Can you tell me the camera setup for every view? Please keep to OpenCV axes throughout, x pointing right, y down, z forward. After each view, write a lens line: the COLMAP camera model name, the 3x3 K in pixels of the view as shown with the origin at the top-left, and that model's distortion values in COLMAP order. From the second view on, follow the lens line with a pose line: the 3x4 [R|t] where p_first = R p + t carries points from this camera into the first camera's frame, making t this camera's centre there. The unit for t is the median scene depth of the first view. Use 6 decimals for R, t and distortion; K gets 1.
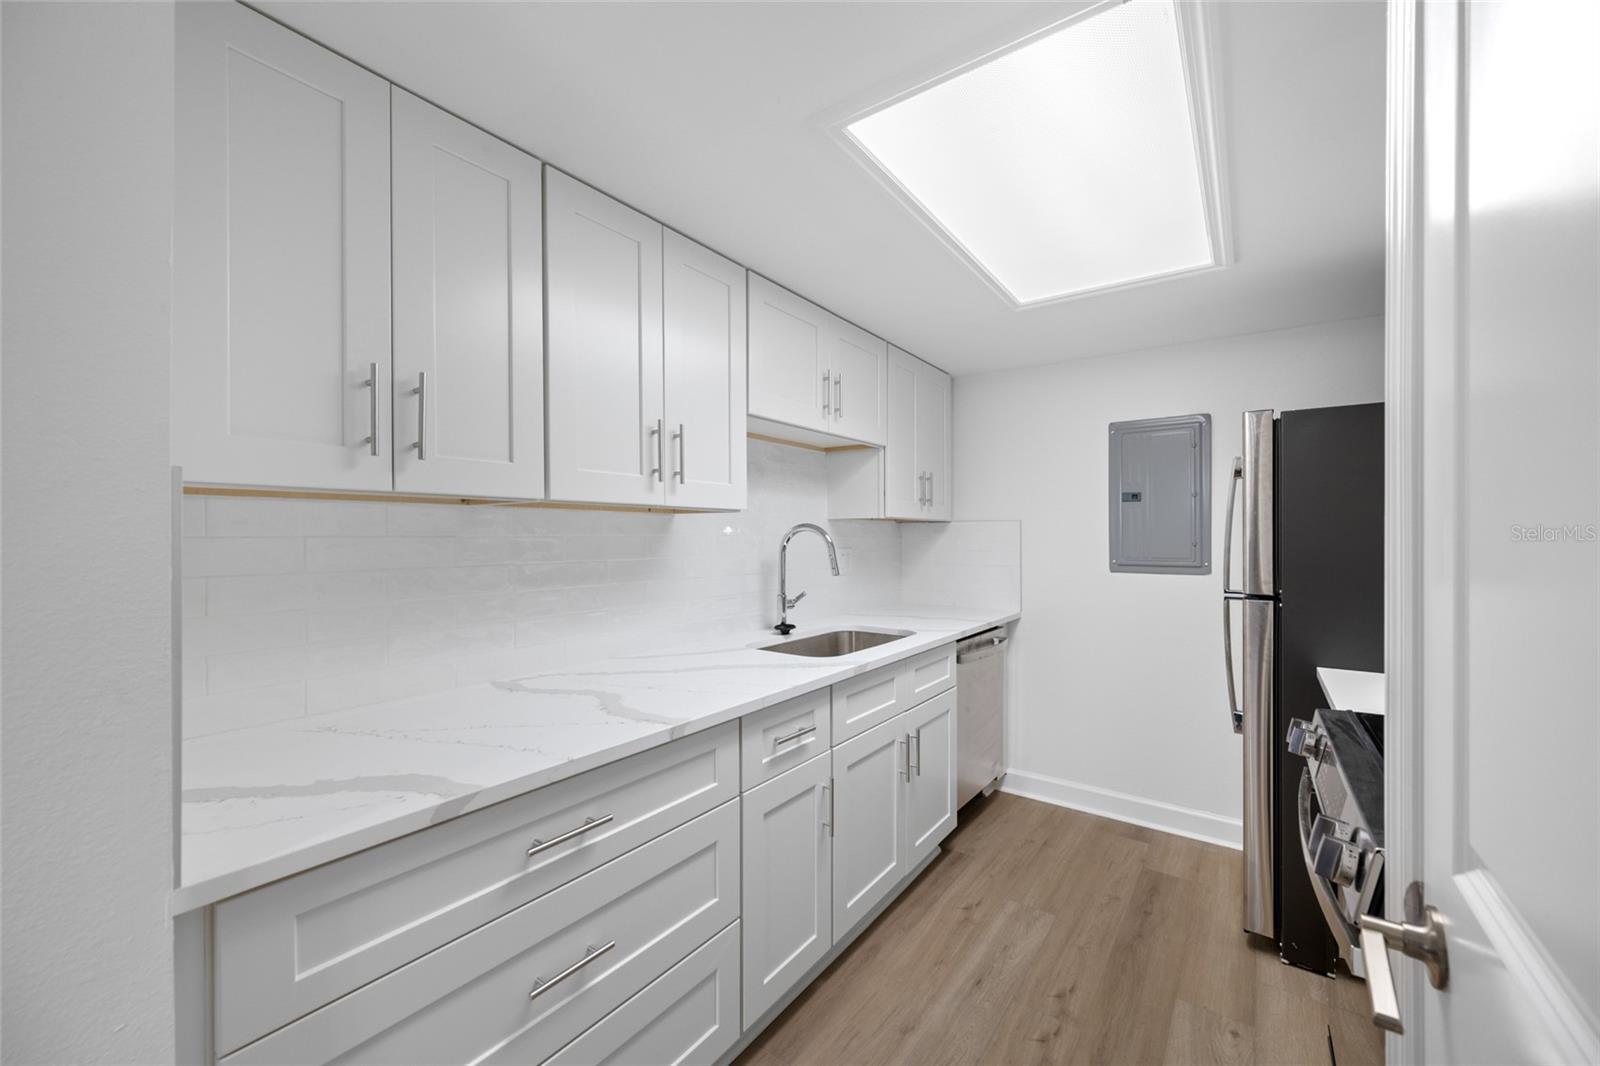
lens RADIAL K [[628.5, 0, 800.8], [0, 628.5, 529.2], [0, 0, 1]] dist [-0.001173, 0.000268]
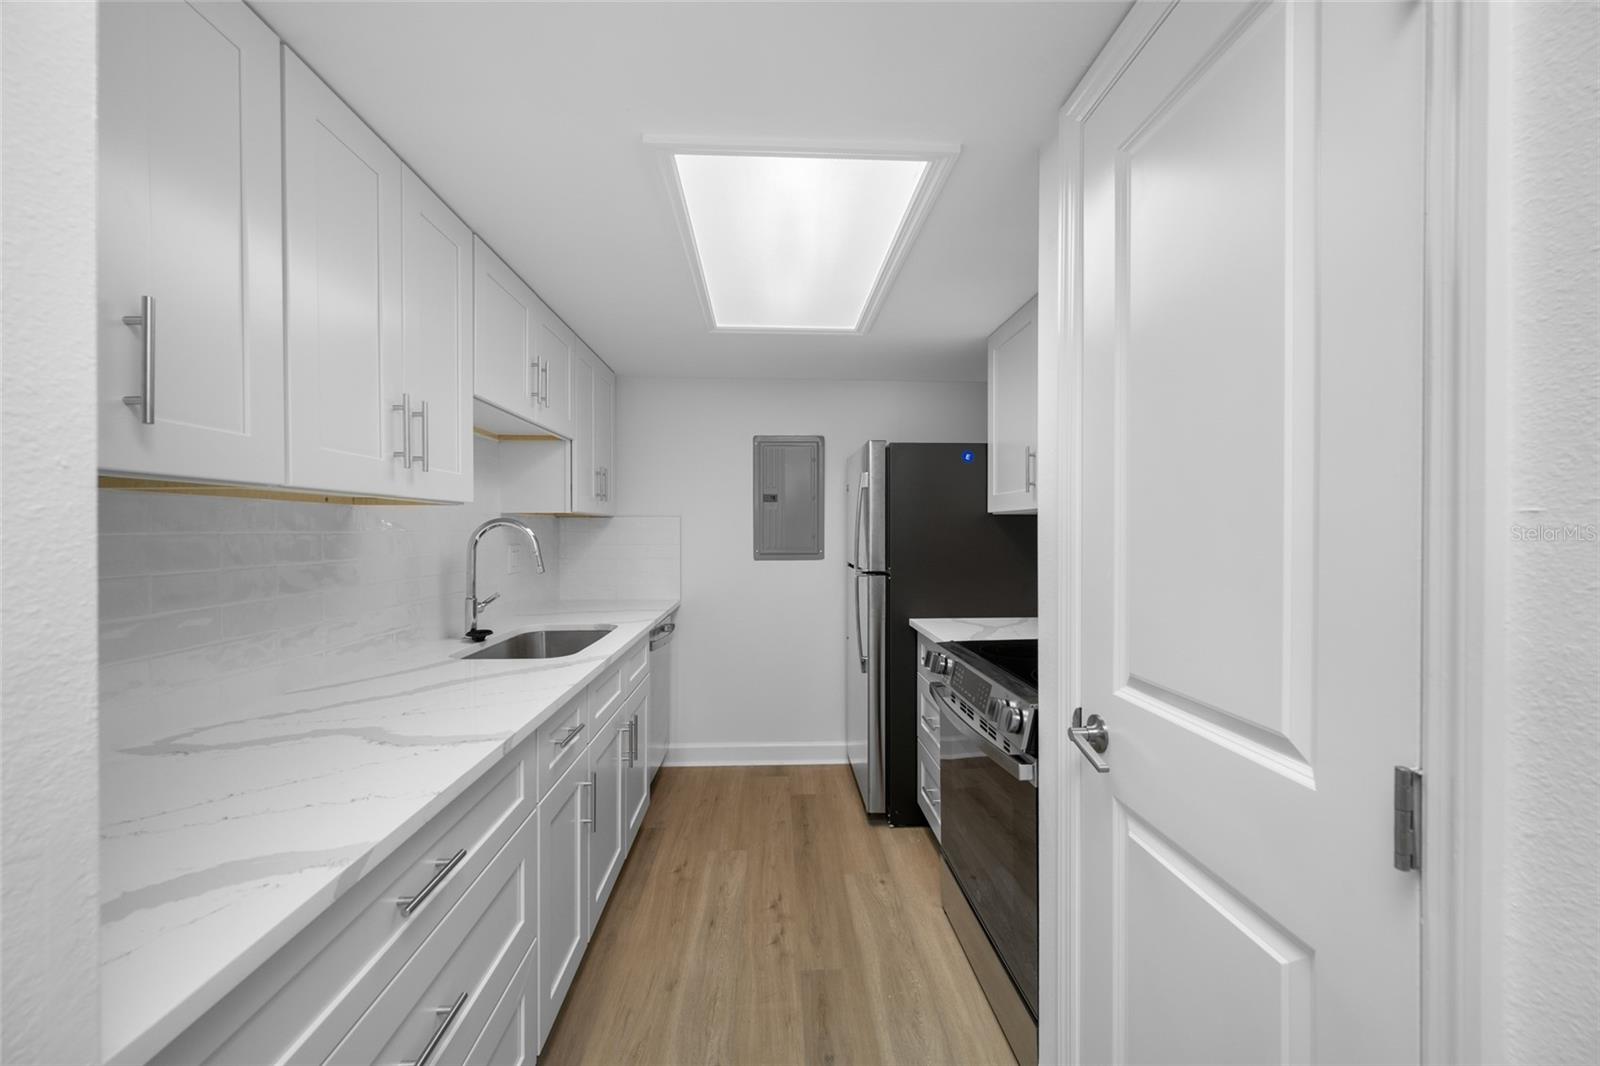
lens RADIAL K [[635.2, 0, 804.3], [0, 635.2, 525.1], [0, 0, 1]] dist [-0.001266, -0.000074]
pose [[0.773676, 0.000650, 0.633581, -0.264411], [-0.002547, 0.999995, 0.002085, -0.001886], [-0.633576, -0.003227, 0.773674, 0.005433]]
